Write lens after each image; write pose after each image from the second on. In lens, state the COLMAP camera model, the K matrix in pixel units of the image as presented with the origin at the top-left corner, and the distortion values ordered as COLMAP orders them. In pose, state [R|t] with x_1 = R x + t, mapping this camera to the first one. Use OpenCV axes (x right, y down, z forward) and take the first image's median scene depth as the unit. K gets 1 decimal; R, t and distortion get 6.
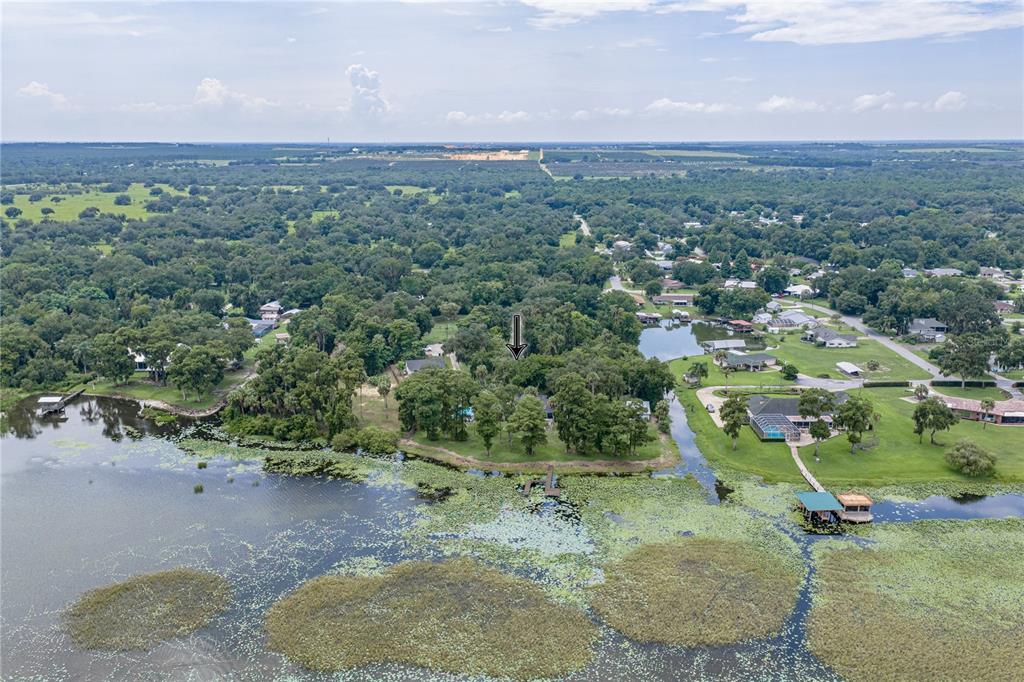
lens RADIAL K [[847.3, 0, 517.7], [0, 847.3, 339.2], [0, 0, 1]] dist [0.034407, -0.015561]
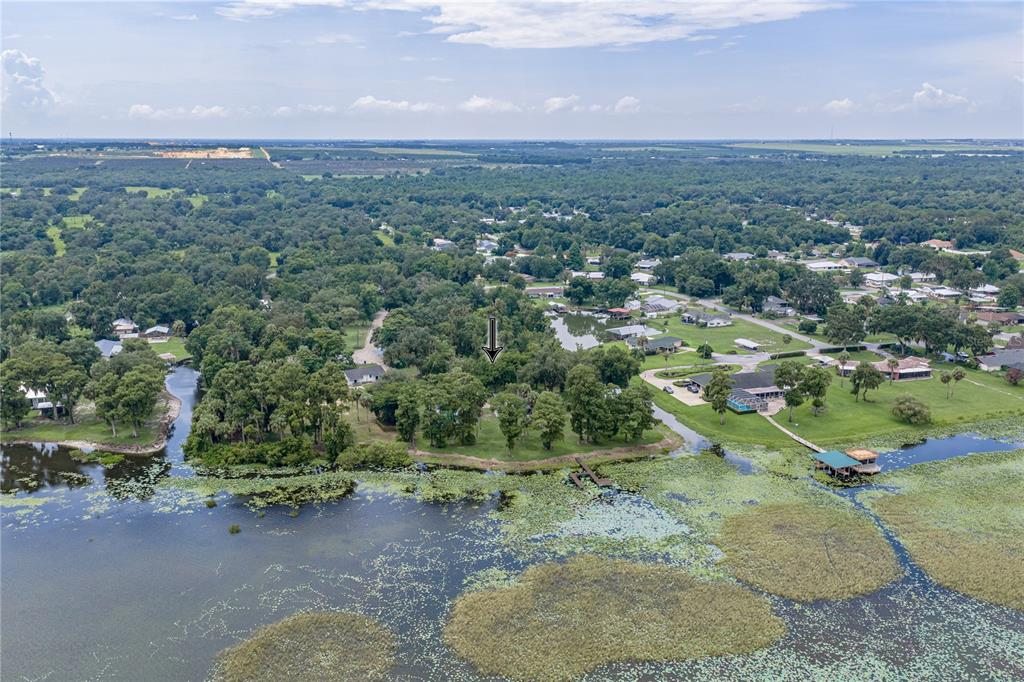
lens RADIAL K [[847.3, 0, 516.2], [0, 847.3, 342.8], [0, 0, 1]] dist [0.034407, -0.015561]
pose [[0.945625, -0.073951, 0.316742, -0.300329], [0.071912, 0.997246, 0.018142, -0.011078], [-0.317211, 0.005622, 0.948338, 0.049302]]
